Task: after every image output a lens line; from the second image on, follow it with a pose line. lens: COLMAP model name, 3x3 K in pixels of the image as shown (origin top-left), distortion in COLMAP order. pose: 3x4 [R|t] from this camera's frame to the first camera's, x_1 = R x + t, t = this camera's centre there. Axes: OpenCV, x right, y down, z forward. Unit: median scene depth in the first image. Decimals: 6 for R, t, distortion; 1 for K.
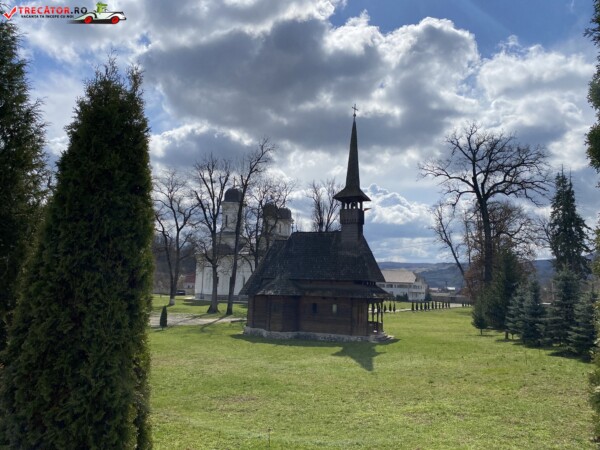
lens RADIAL K [[466.6, 0, 298.4], [0, 466.6, 222.6], [0, 0, 1]] dist [0.039503, -0.022777]
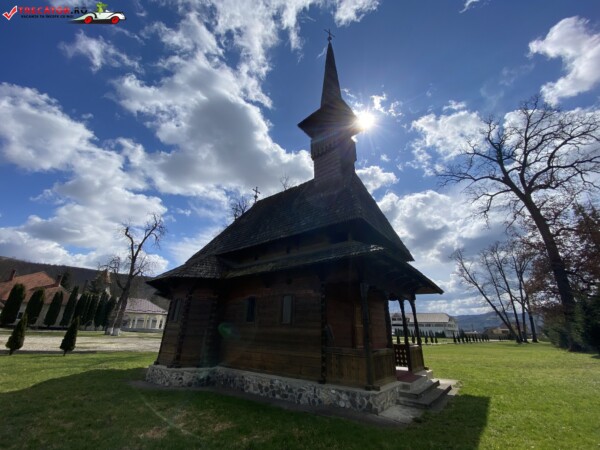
lens RADIAL K [[253.4, 0, 294.4], [0, 253.4, 223.3], [0, 0, 1]] dist [-0.021580, -0.001475]
pose [[0.965000, -0.110190, -0.237978, 0.088898], [0.041233, 0.959908, -0.277265, 0.107778], [0.258989, 0.257748, 0.930855, 0.478198]]
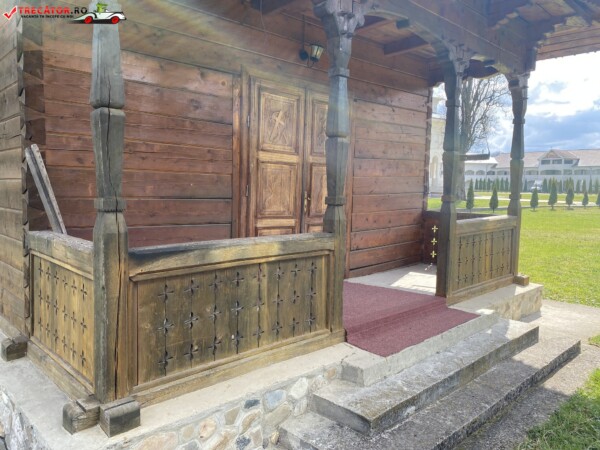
lens RADIAL K [[466.6, 0, 301.5], [0, 466.6, 230.7], [0, 0, 1]] dist [0.039503, -0.022777]
pose [[0.922387, 0.007350, -0.386196, 0.117514], [0.077514, 0.975958, 0.203708, 0.122298], [0.378409, -0.217833, 0.899642, 0.569030]]
